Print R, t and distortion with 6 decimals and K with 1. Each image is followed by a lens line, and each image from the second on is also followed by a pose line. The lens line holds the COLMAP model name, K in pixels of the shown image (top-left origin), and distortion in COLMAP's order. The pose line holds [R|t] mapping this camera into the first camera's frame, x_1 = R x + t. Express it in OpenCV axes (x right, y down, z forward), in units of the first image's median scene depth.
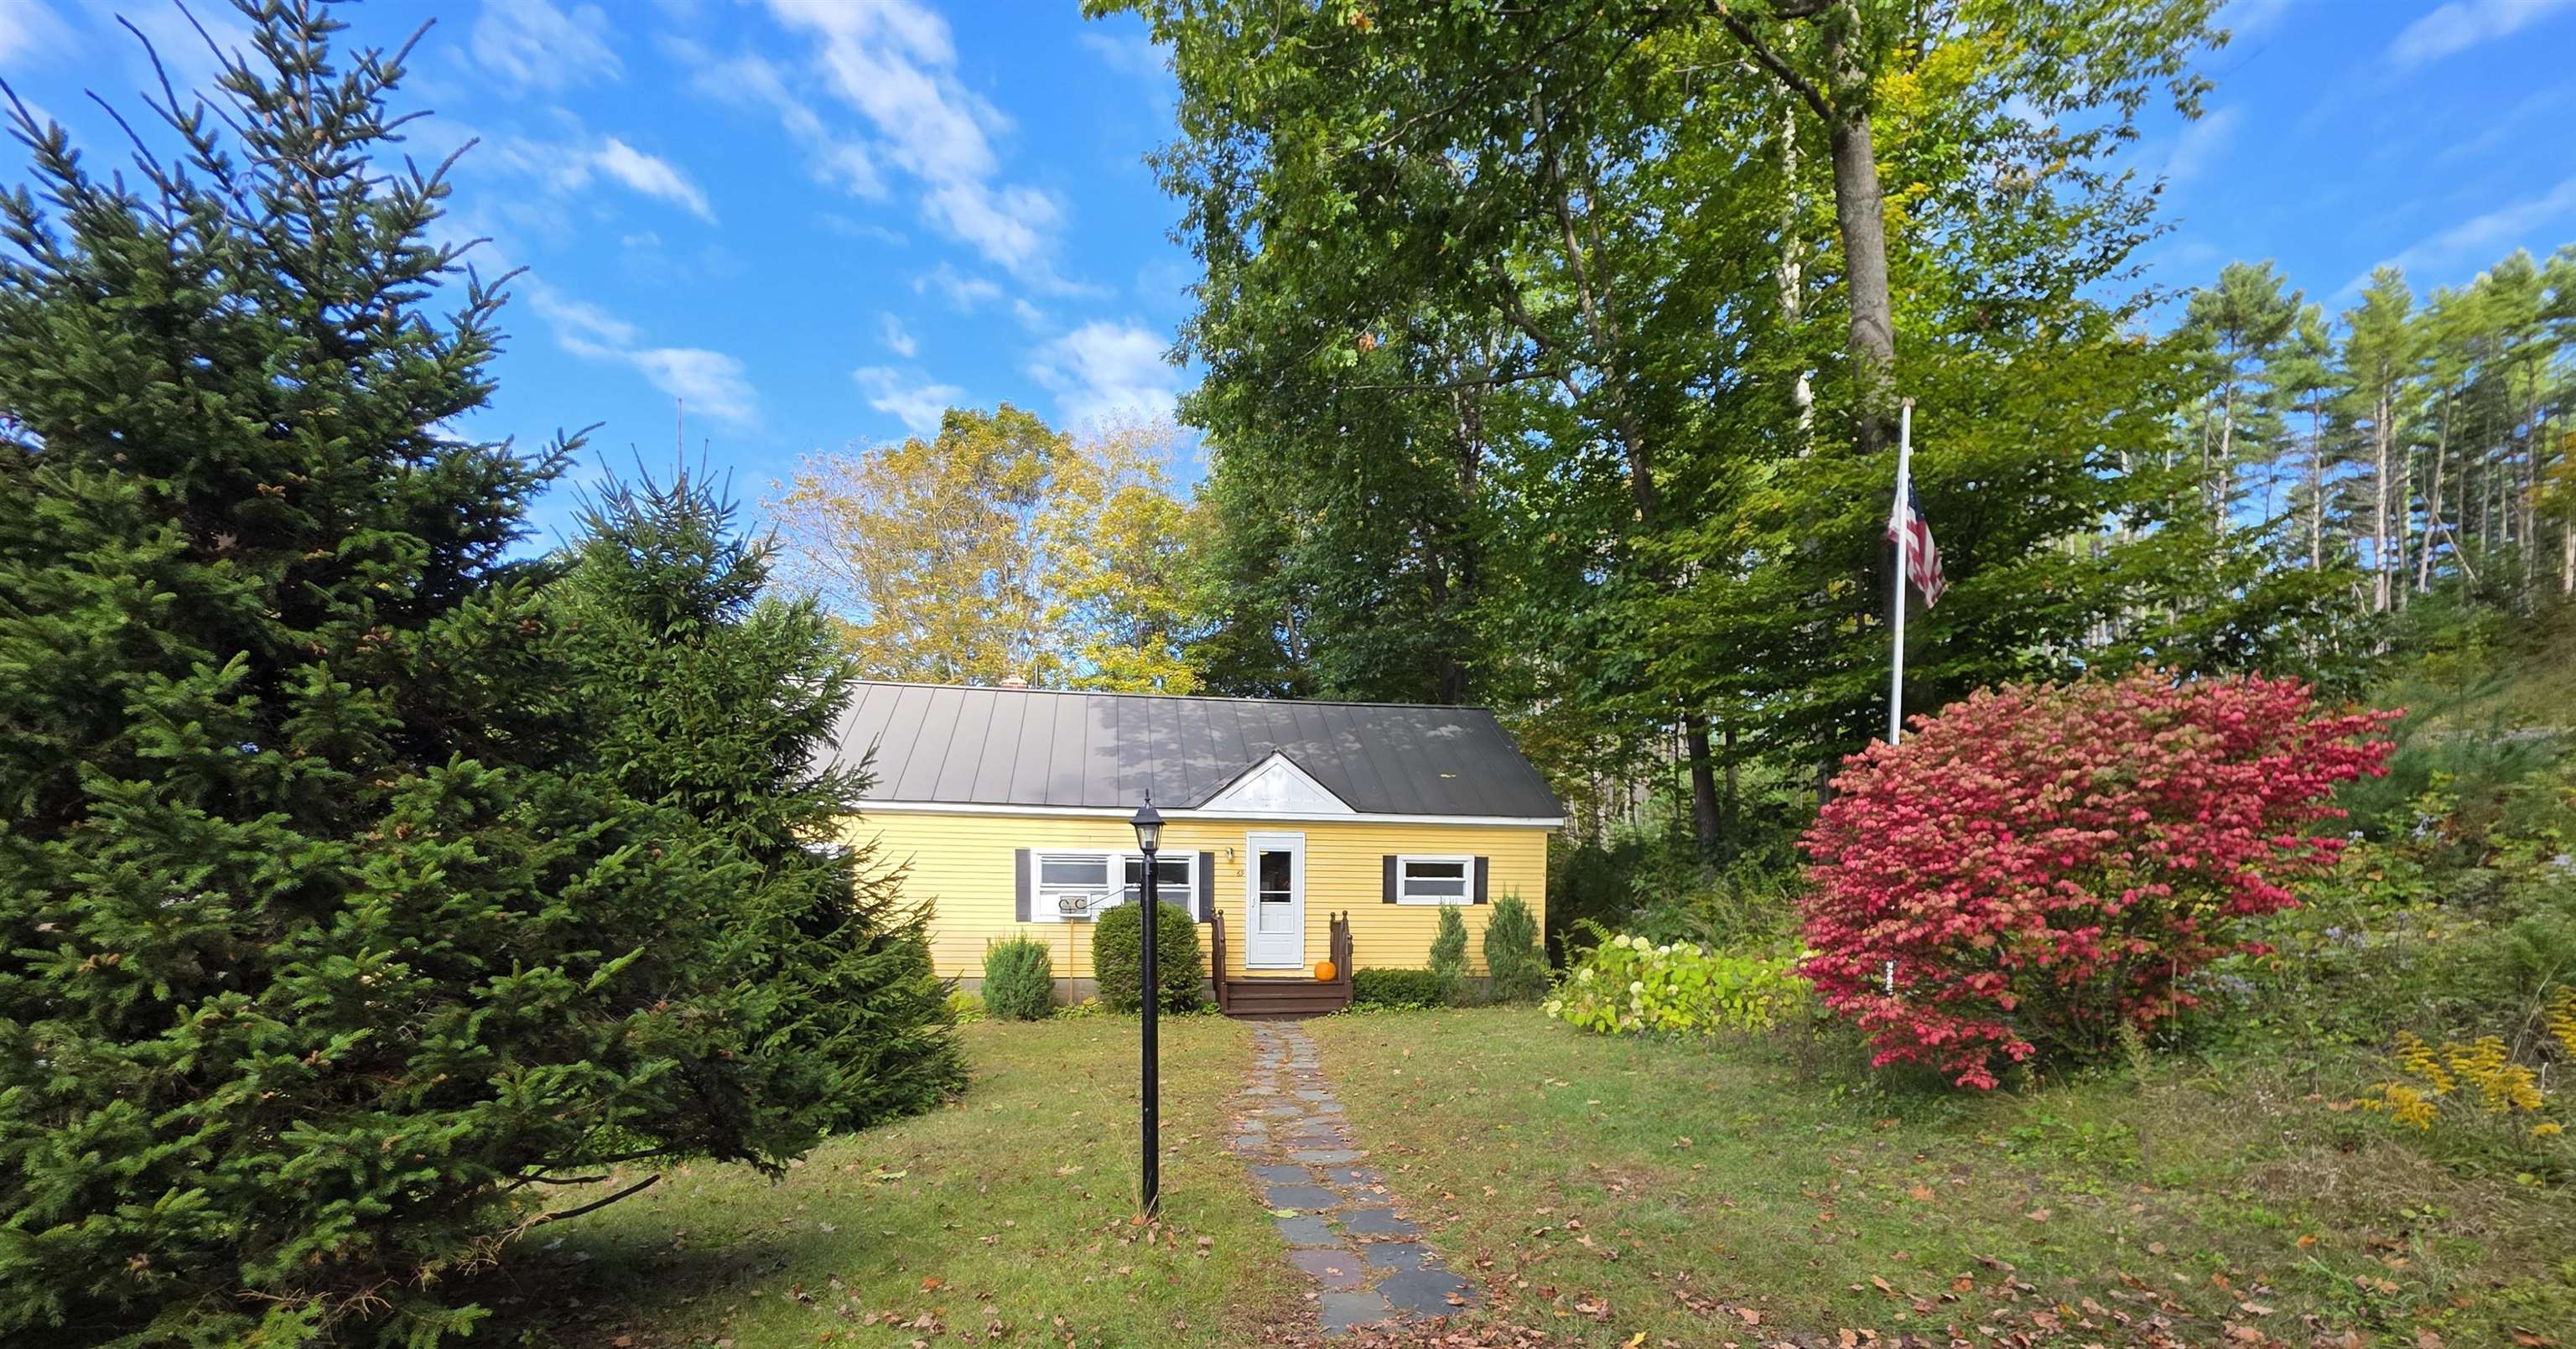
lens RADIAL K [[929.2, 0, 1288.1], [0, 929.2, 685.5], [0, 0, 1]] dist [-0.001430, -0.000025]
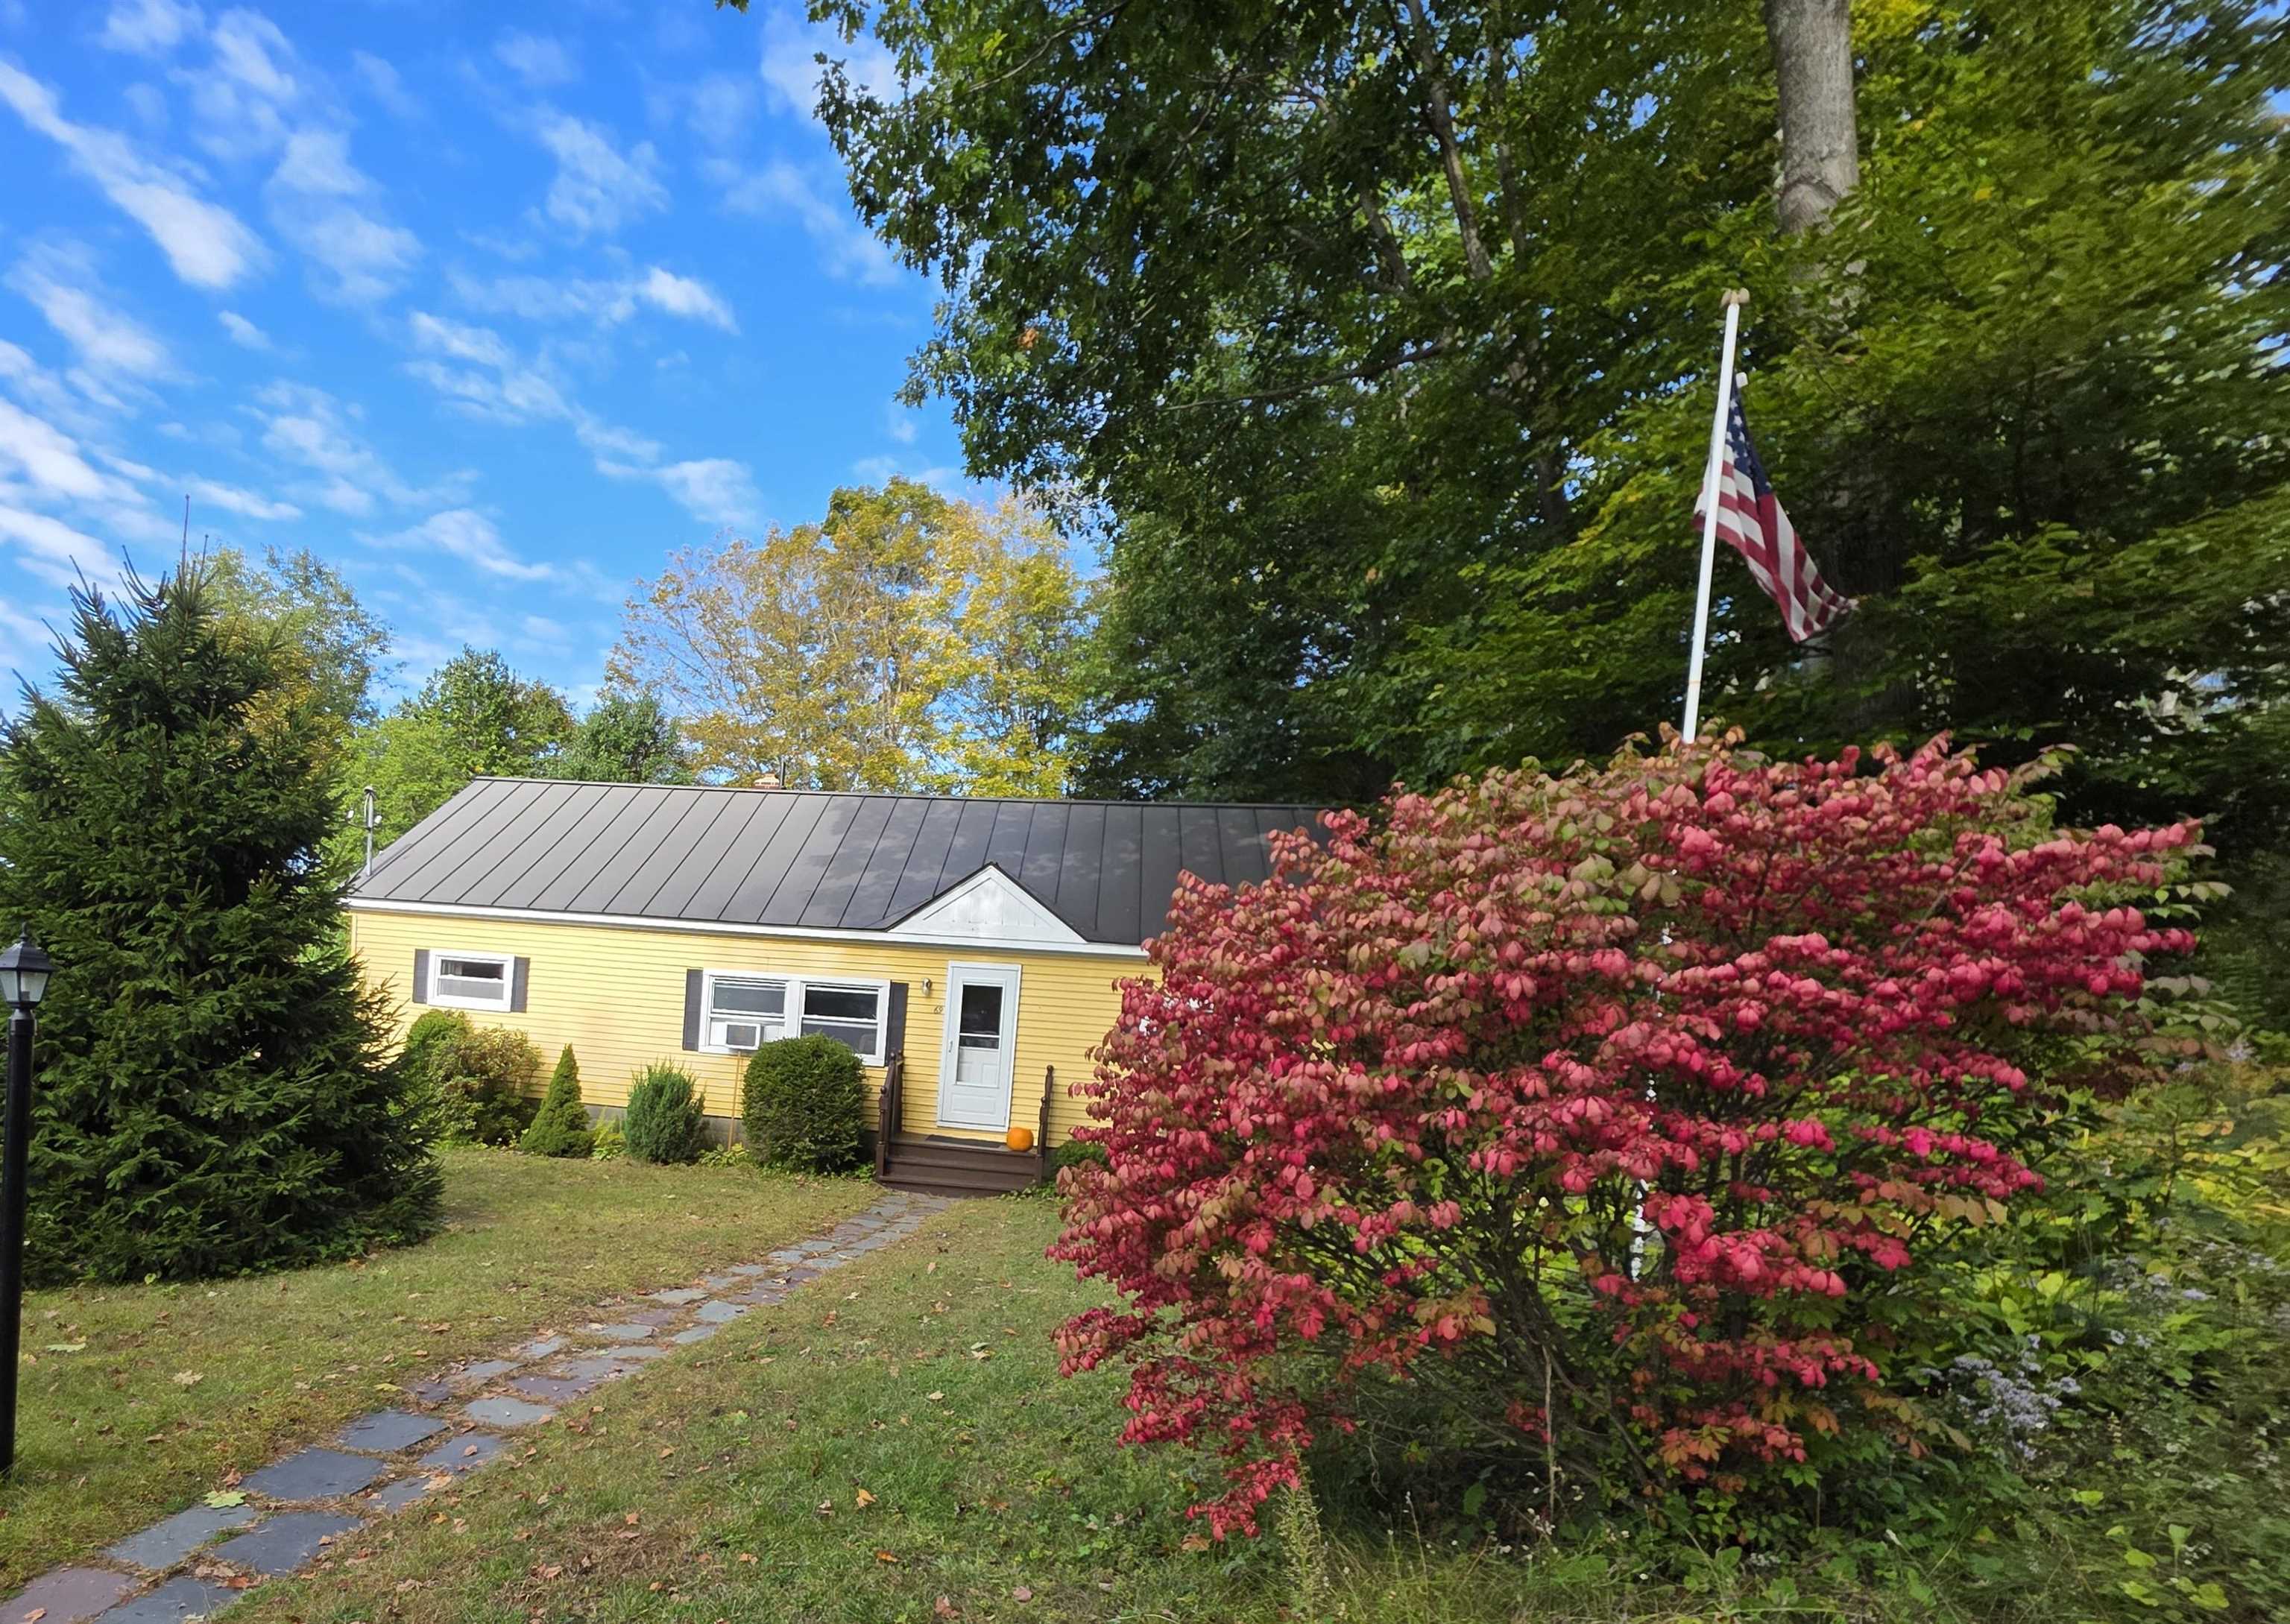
lens RADIAL K [[1003.5, 0, 1144.9], [0, 1003.5, 804.6], [0, 0, 1]] dist [-0.000632, -0.000054]
pose [[0.946798, -0.002898, -0.321816, 0.409164], [0.010927, 0.999672, 0.023147, -0.000081], [0.321644, -0.025432, 0.946519, 0.213944]]
